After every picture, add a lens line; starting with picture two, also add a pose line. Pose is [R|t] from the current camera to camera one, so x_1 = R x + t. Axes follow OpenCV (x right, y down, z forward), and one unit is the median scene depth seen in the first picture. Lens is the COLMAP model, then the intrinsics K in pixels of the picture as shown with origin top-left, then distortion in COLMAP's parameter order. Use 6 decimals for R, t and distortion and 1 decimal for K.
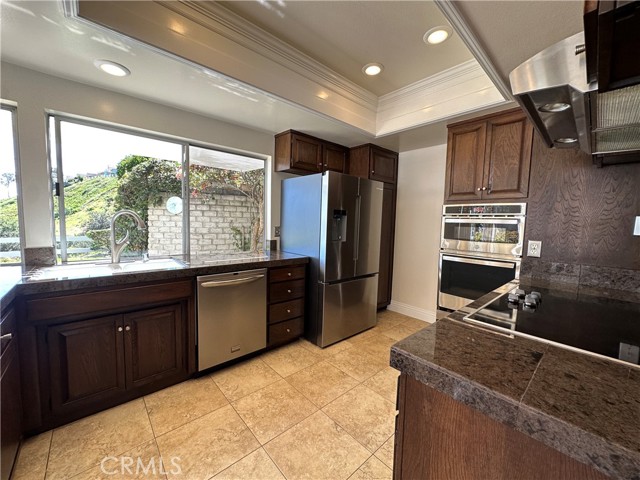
lens RADIAL K [[256.0, 0, 324.2], [0, 256.0, 240.2], [0, 0, 1]] dist [-0.003038, -0.000402]
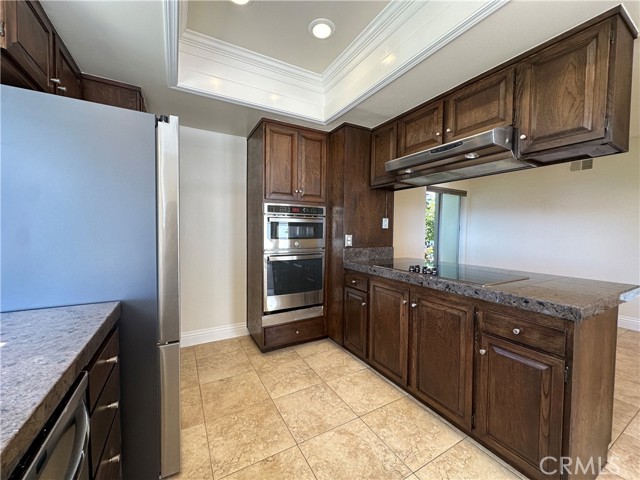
lens RADIAL K [[256.0, 0, 319.6], [0, 256.0, 239.3], [0, 0, 1]] dist [-0.003038, -0.000402]
pose [[0.222065, -0.064073, 0.972924, -0.450787], [0.066465, 0.996512, 0.050456, -0.043393], [-0.972764, 0.053461, 0.225549, 0.669856]]
